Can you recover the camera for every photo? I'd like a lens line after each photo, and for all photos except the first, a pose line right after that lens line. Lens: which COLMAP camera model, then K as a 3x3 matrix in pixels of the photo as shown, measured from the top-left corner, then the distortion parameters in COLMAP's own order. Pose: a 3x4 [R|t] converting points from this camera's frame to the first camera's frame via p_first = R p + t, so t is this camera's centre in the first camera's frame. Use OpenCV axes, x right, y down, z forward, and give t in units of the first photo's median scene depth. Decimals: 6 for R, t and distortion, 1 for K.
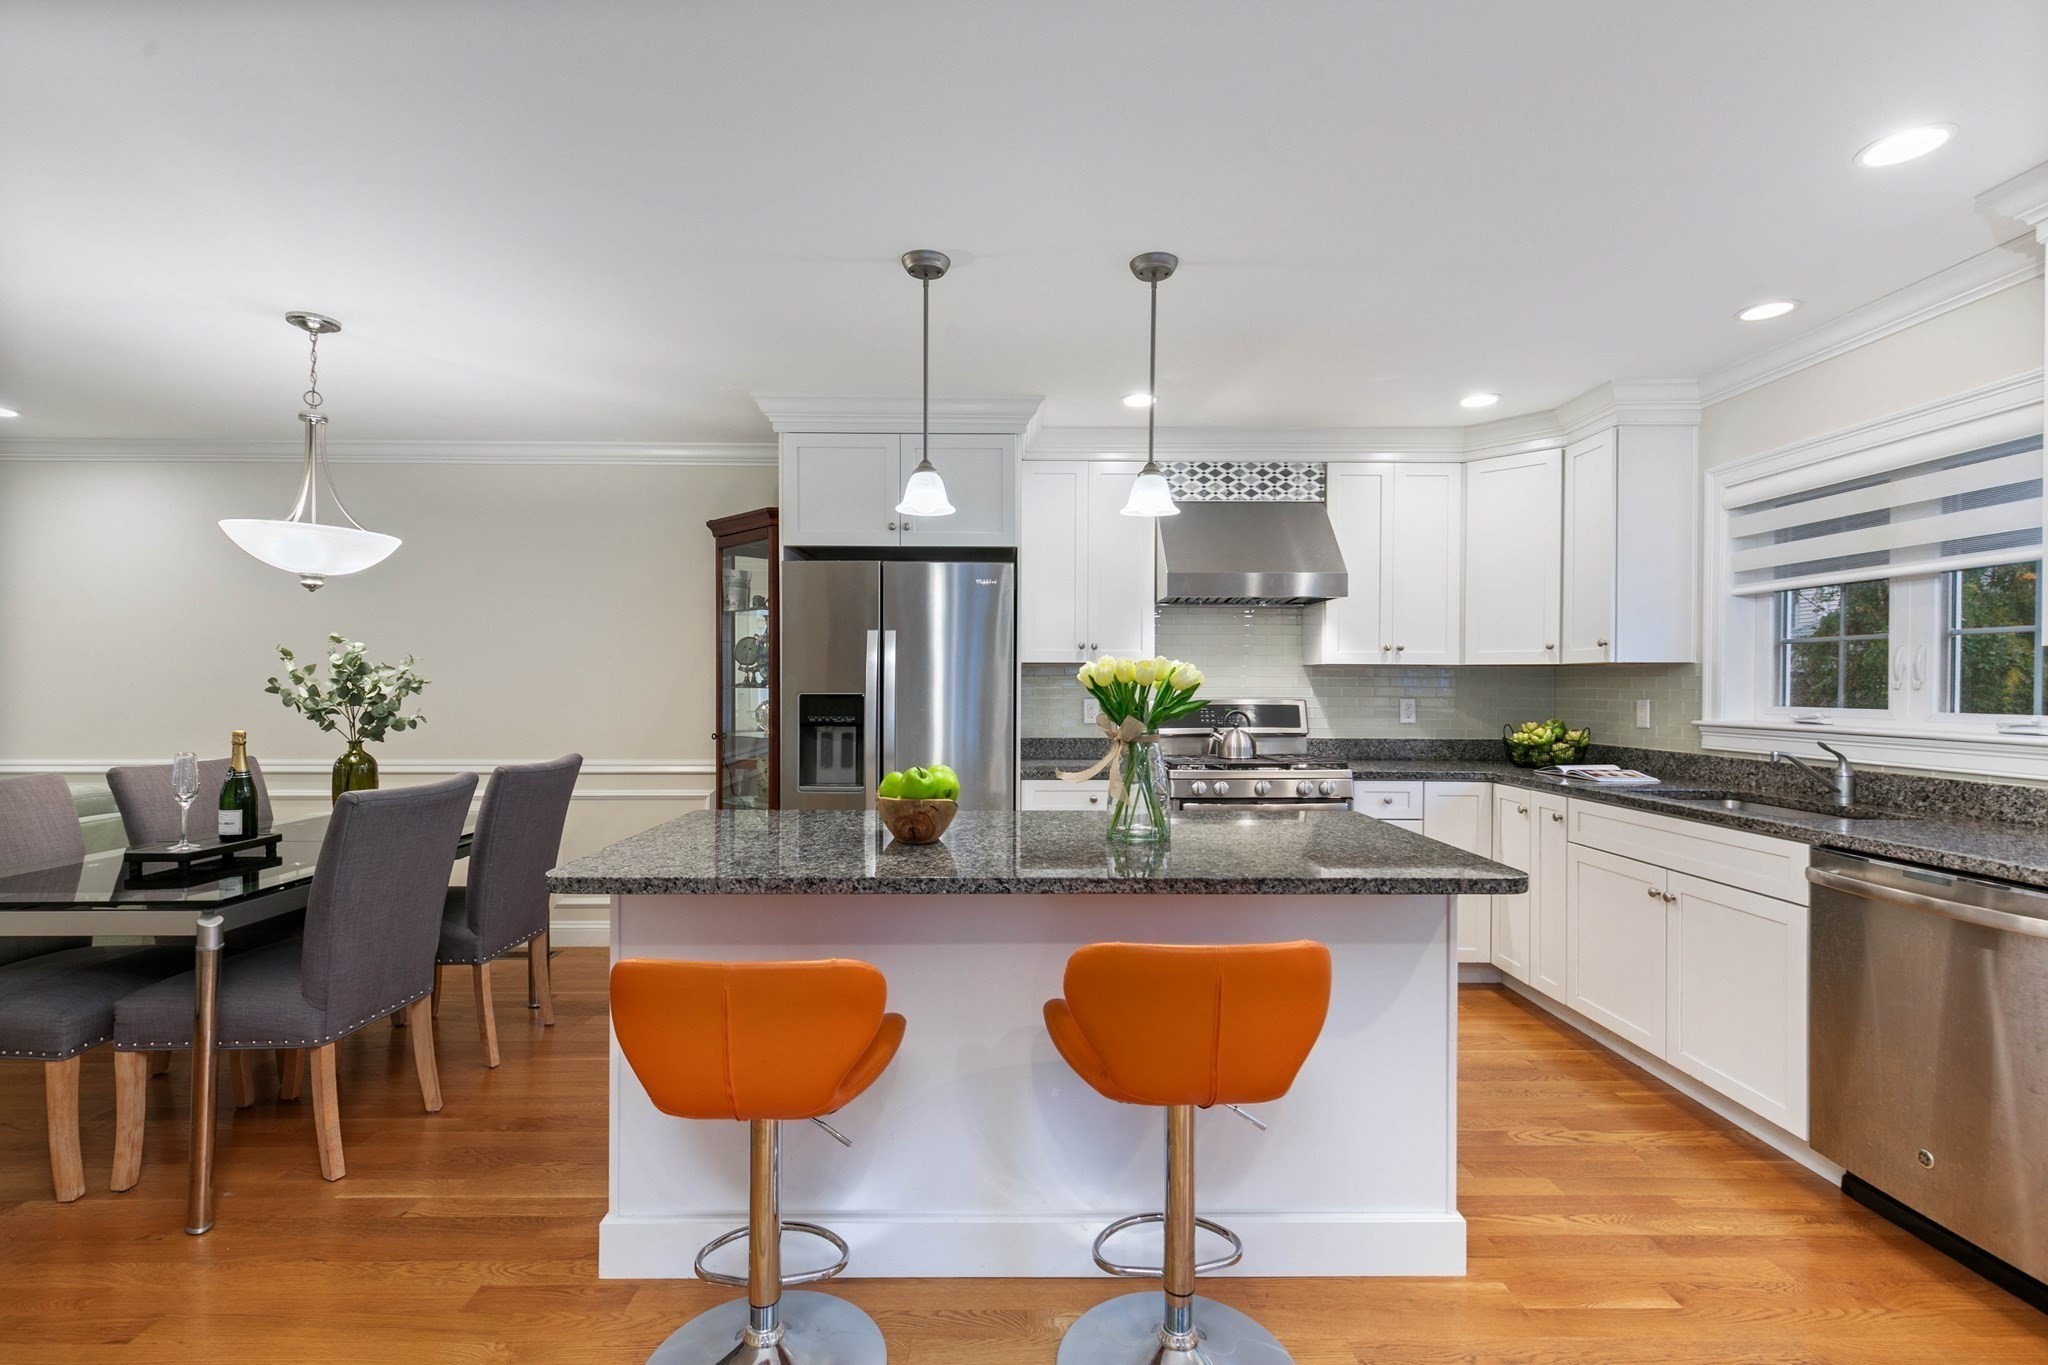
lens RADIAL K [[926.6, 0, 1012.9], [0, 926.6, 686.2], [0, 0, 1]] dist [0.008904, -0.001404]
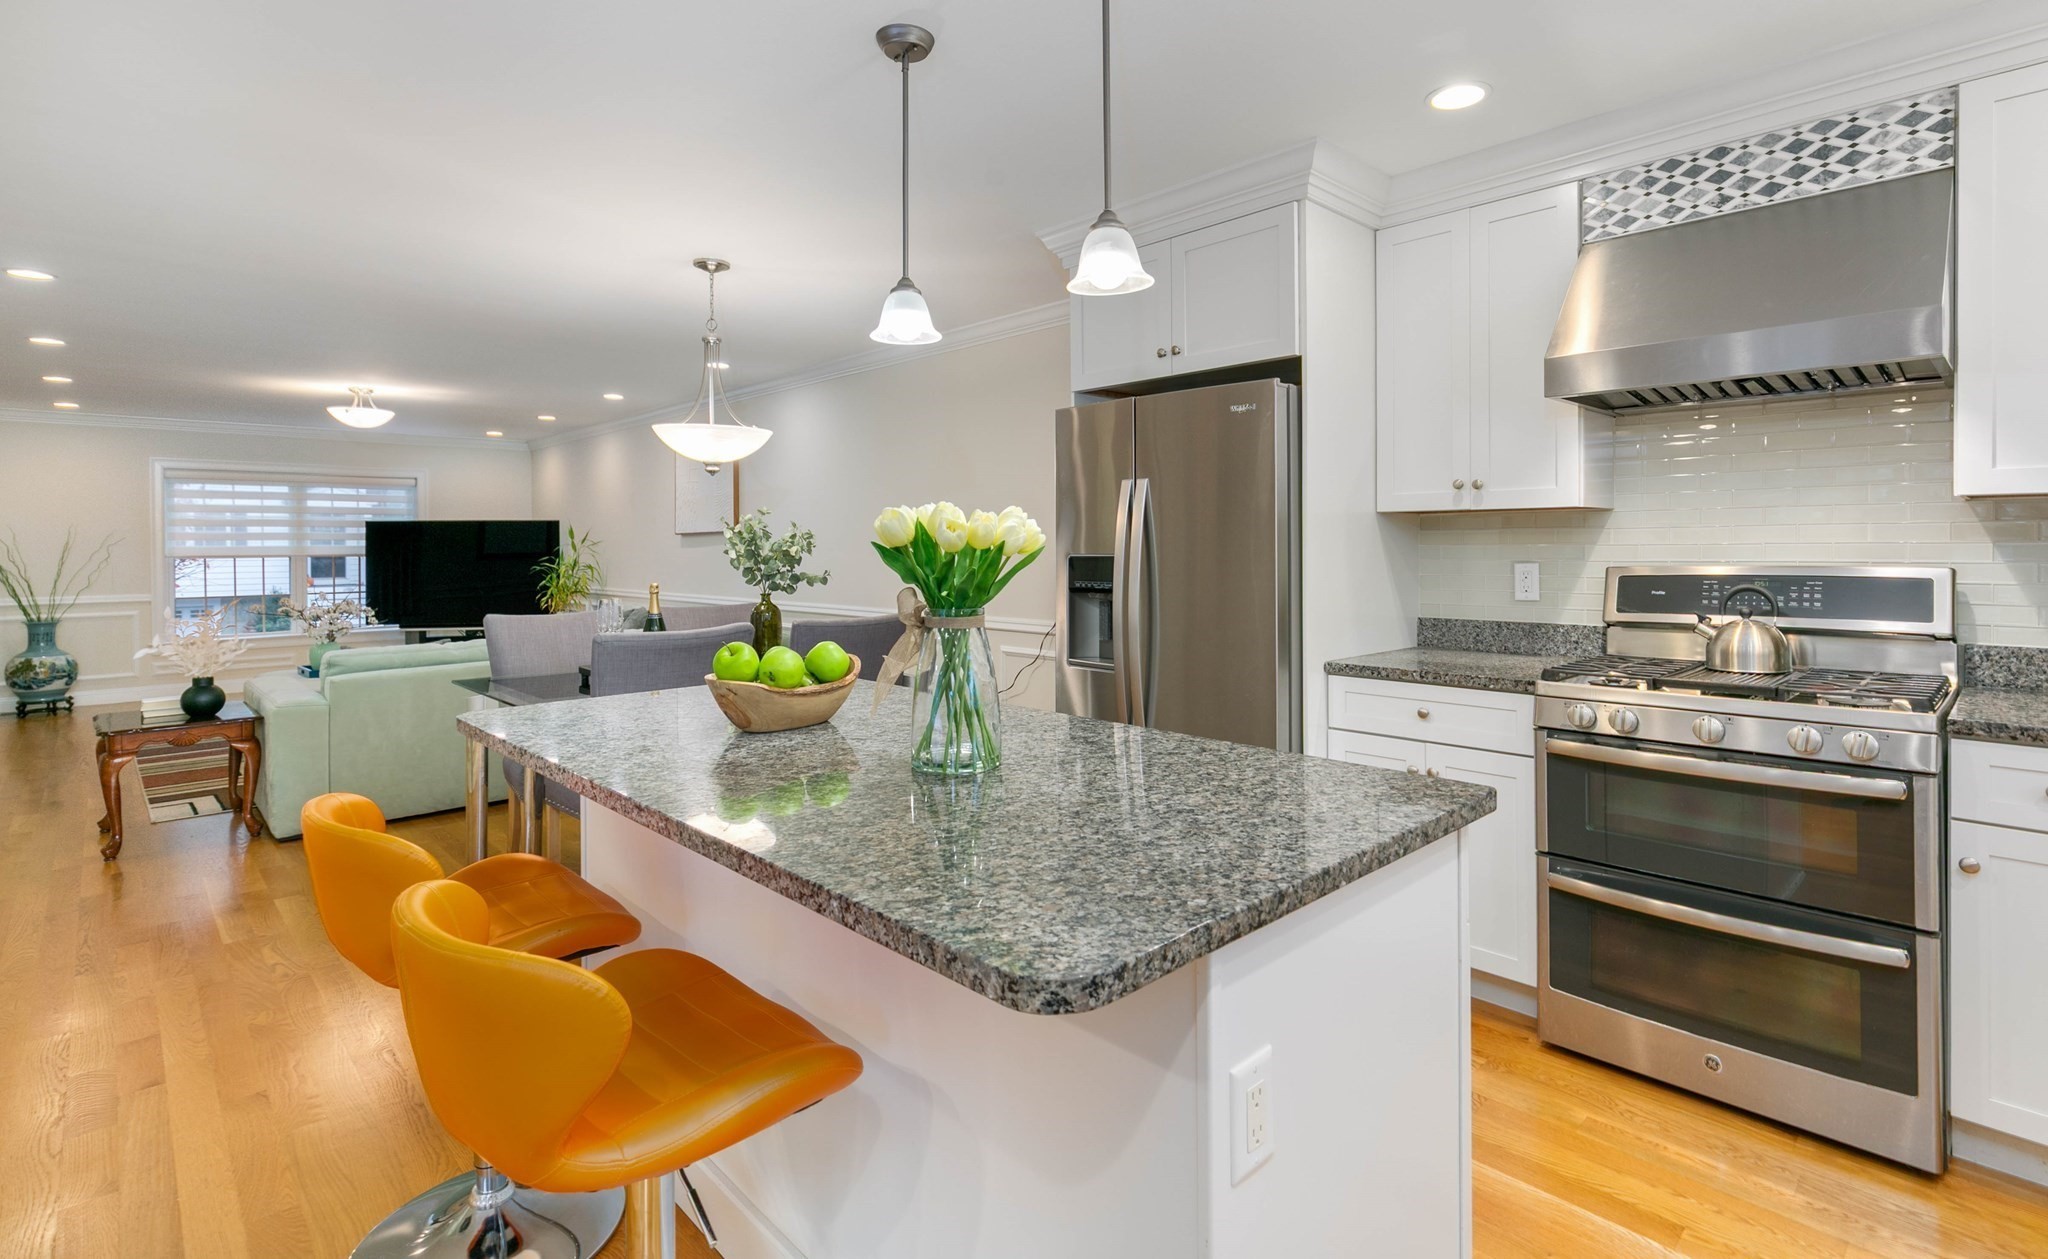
lens RADIAL K [[972.5, 0, 1057.3], [0, 972.5, 546.4], [0, 0, 1]] dist [0.005760, -0.000344]
pose [[0.691178, -0.006063, -0.722659, 0.429366], [0.007010, 0.999974, -0.001684, 0.001047], [0.722650, -0.003902, 0.691203, 0.332974]]
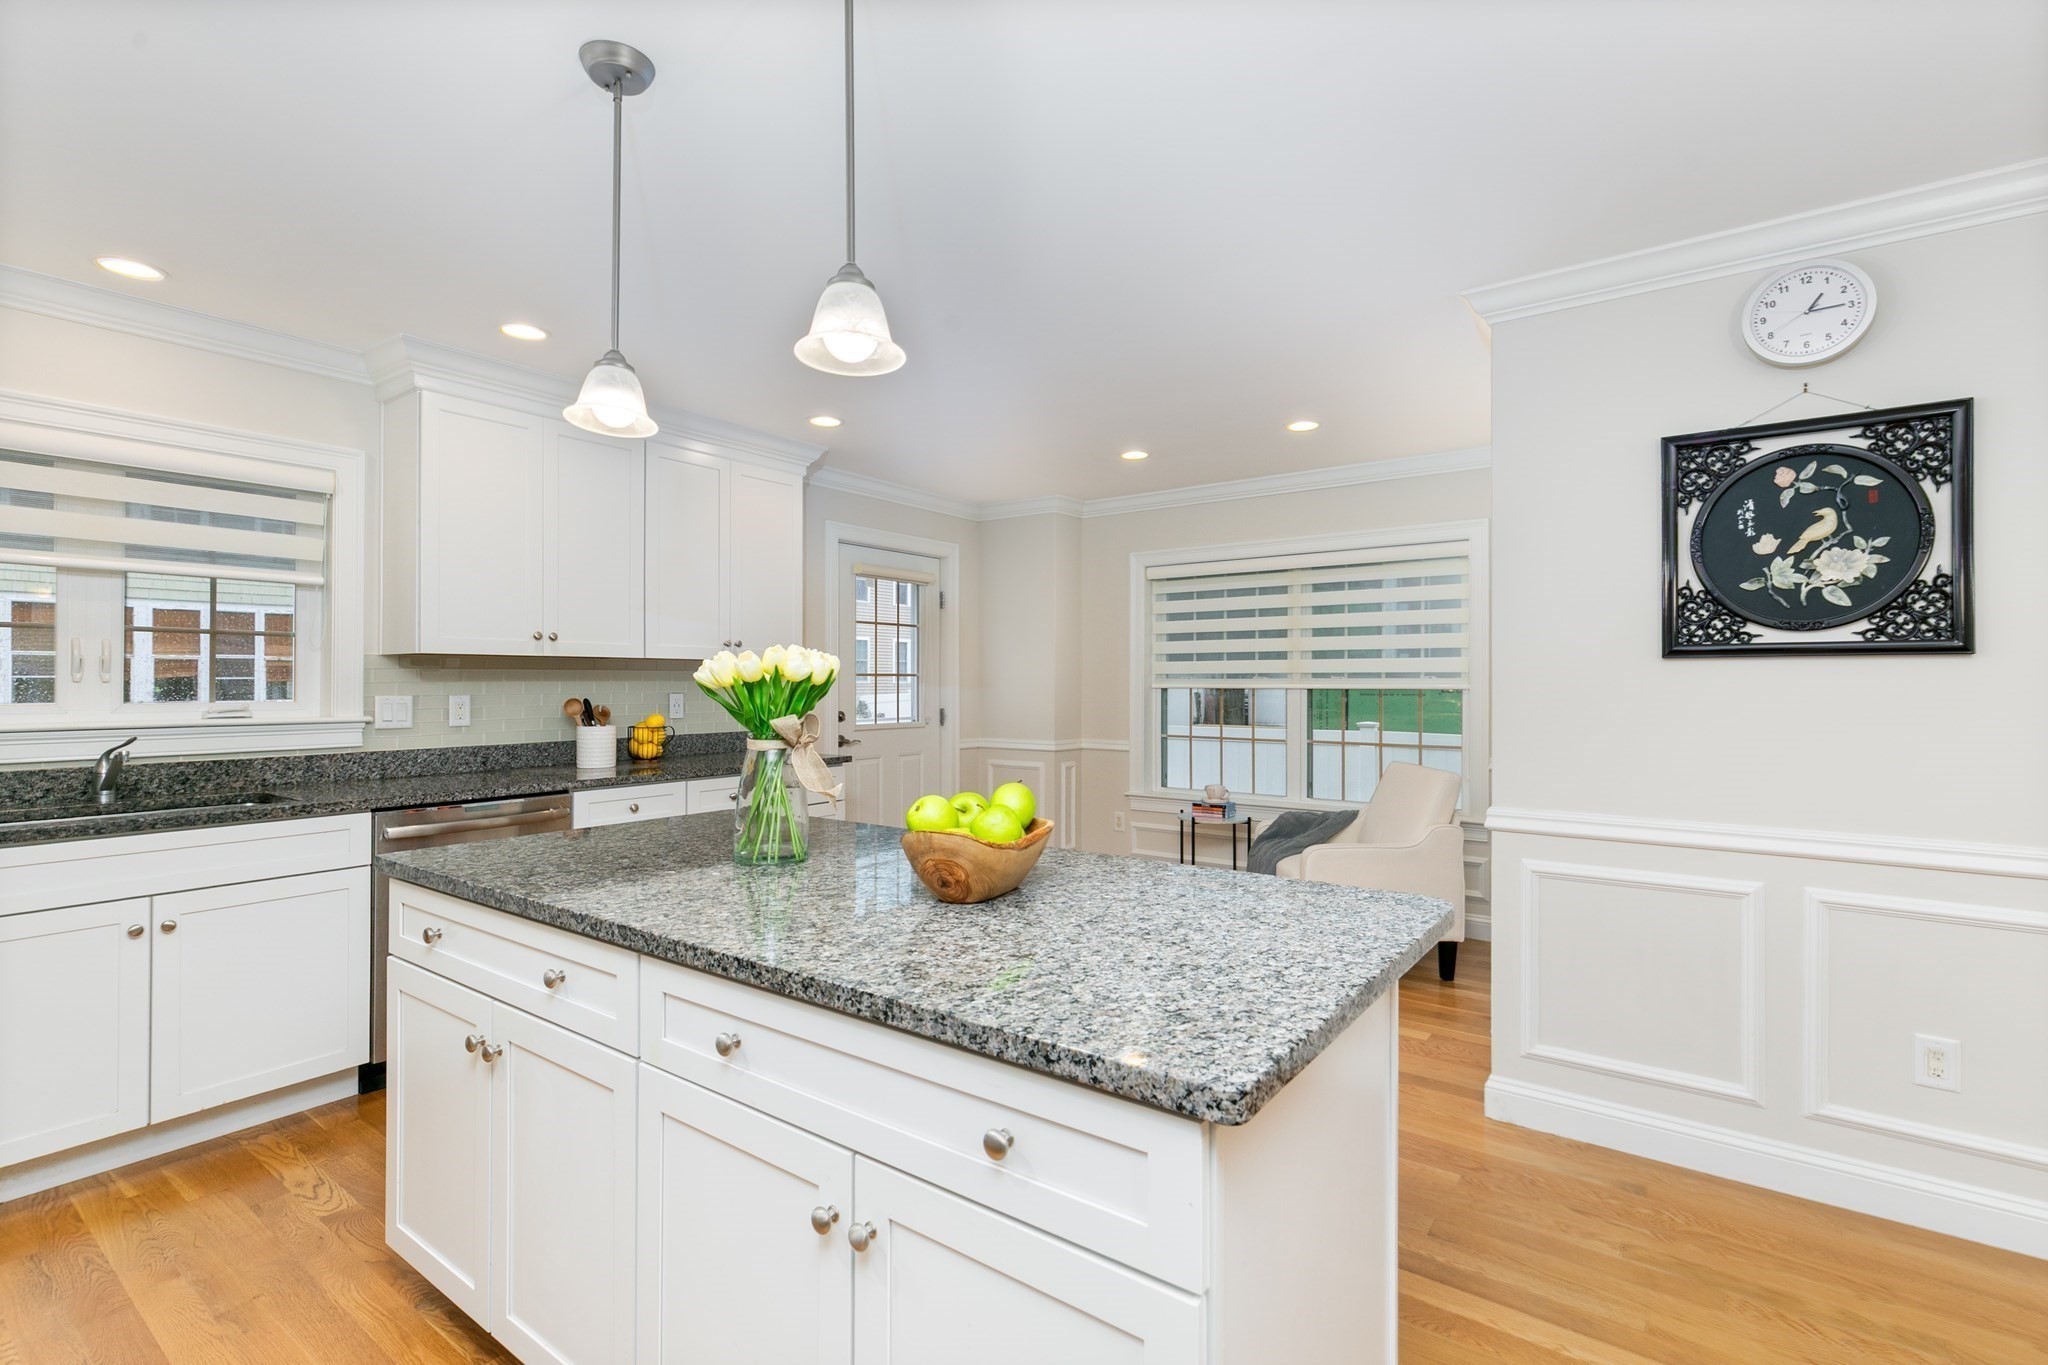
lens RADIAL K [[926.6, 0, 1018.2], [0, 926.6, 678.4], [0, 0, 1]] dist [0.008904, -0.001404]
pose [[-0.800501, -0.003190, 0.599323, -0.327781], [-0.001518, 0.999993, 0.003295, -0.003520], [-0.599330, 0.001728, -0.800500, 0.931185]]
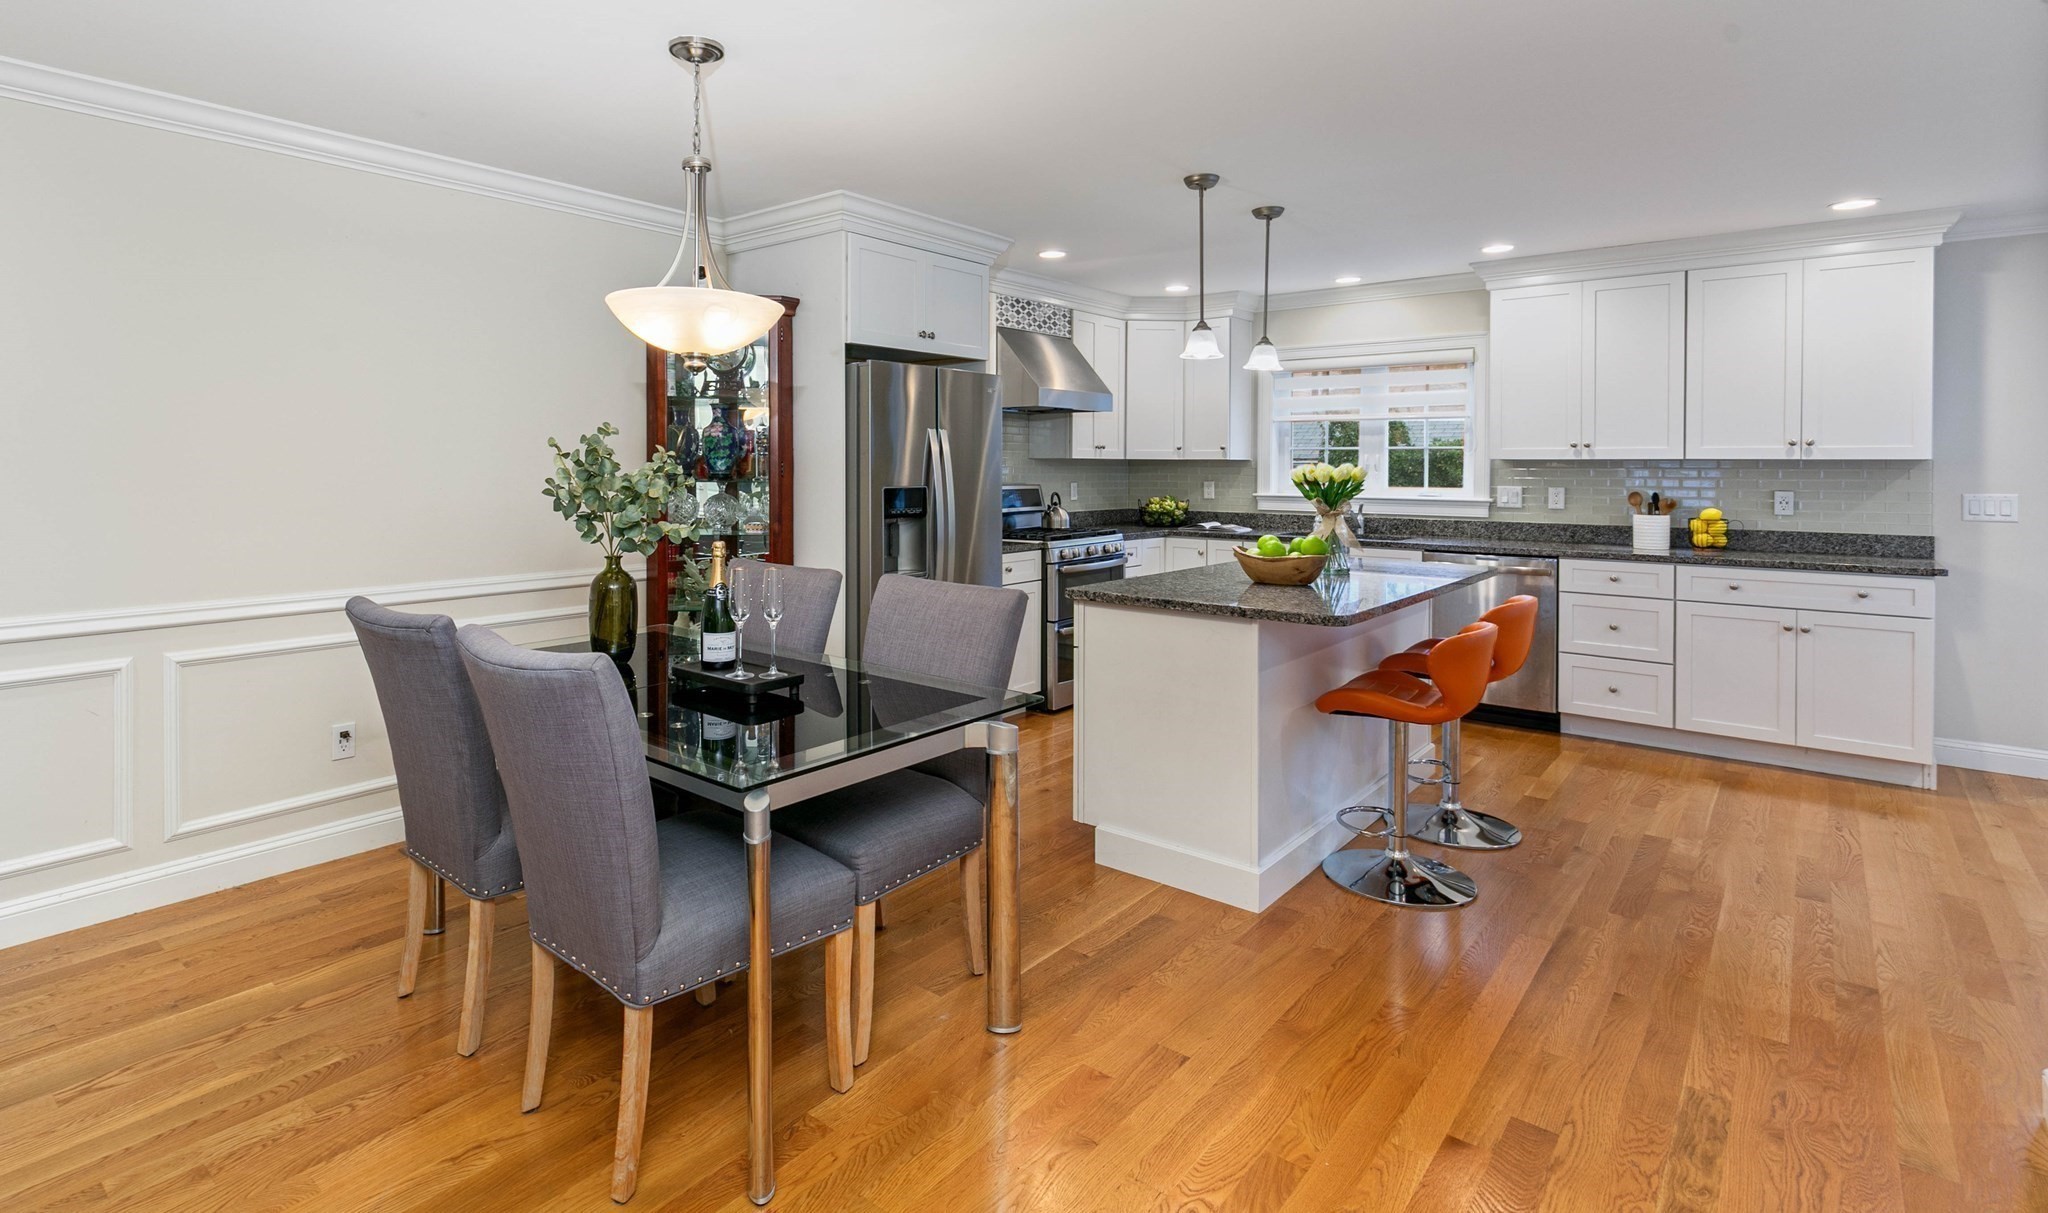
lens RADIAL K [[1011.9, 0, 915.3], [0, 1011.9, 469.7], [0, 0, 1]] dist [0.011320, -0.002102]
pose [[0.672888, -0.004993, 0.739727, -1.024346], [0.002144, 0.999986, 0.004799, -0.016656], [-0.739741, -0.001643, 0.672890, 0.196997]]
